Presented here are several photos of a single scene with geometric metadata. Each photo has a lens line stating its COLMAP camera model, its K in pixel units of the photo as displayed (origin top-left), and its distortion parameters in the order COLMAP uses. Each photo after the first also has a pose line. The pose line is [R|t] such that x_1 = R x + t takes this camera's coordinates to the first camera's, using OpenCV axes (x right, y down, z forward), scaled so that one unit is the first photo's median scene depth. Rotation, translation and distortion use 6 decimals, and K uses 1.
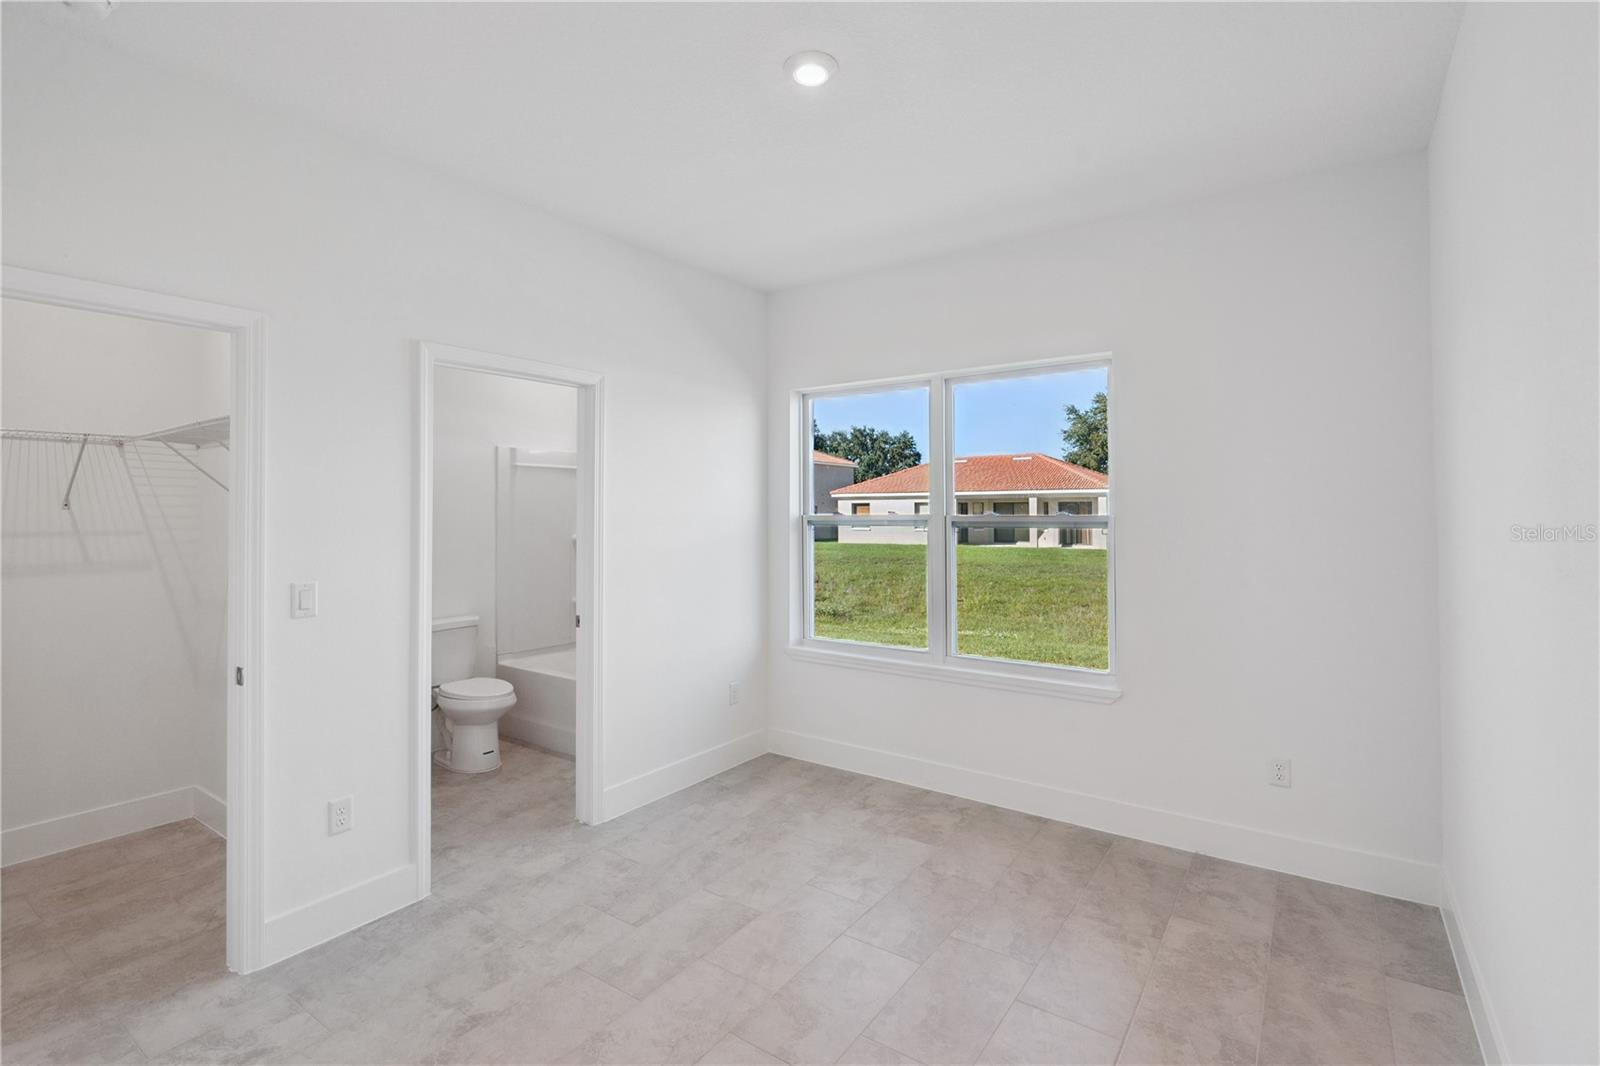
lens RADIAL K [[737.4, 0, 810.5], [0, 737.4, 530.0], [0, 0, 1]] dist [0.000594, 0.001128]
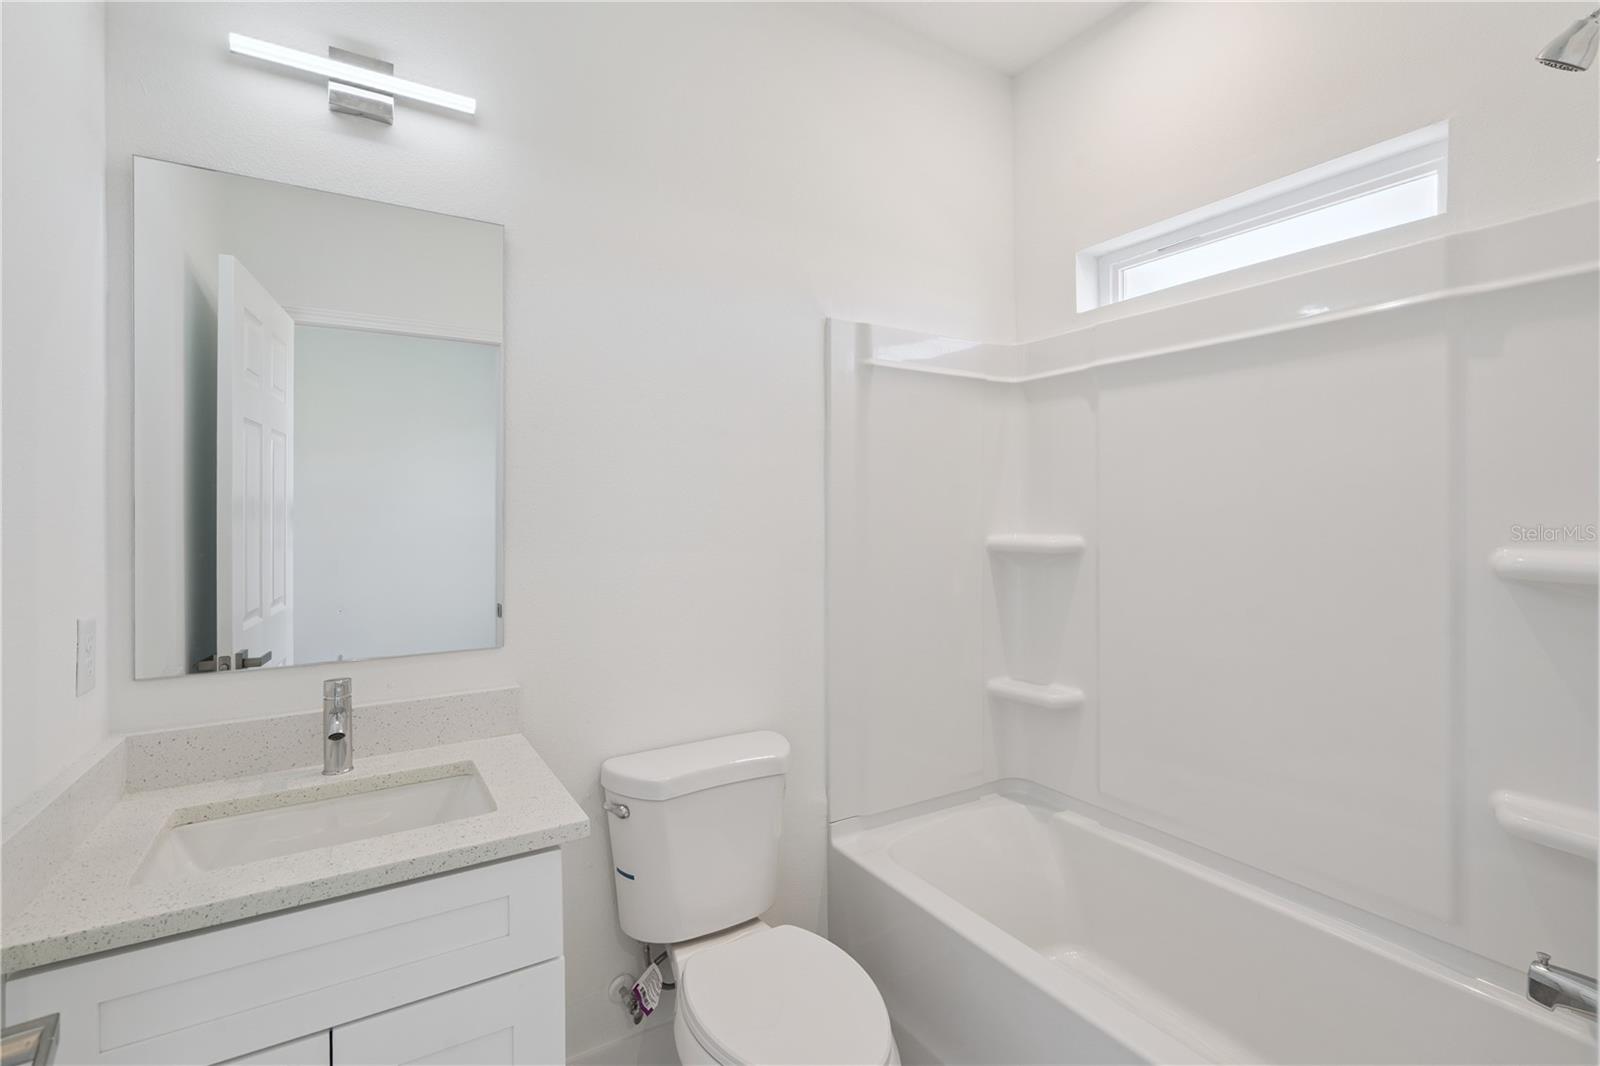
lens RADIAL K [[737.4, 0, 800.5], [0, 737.4, 520.2], [0, 0, 1]] dist [0.000594, 0.001128]
pose [[0.905511, -0.005304, -0.424290, -0.264151], [0.002765, 0.999974, -0.006599, -0.000936], [0.424314, 0.004802, 0.905502, 0.620129]]
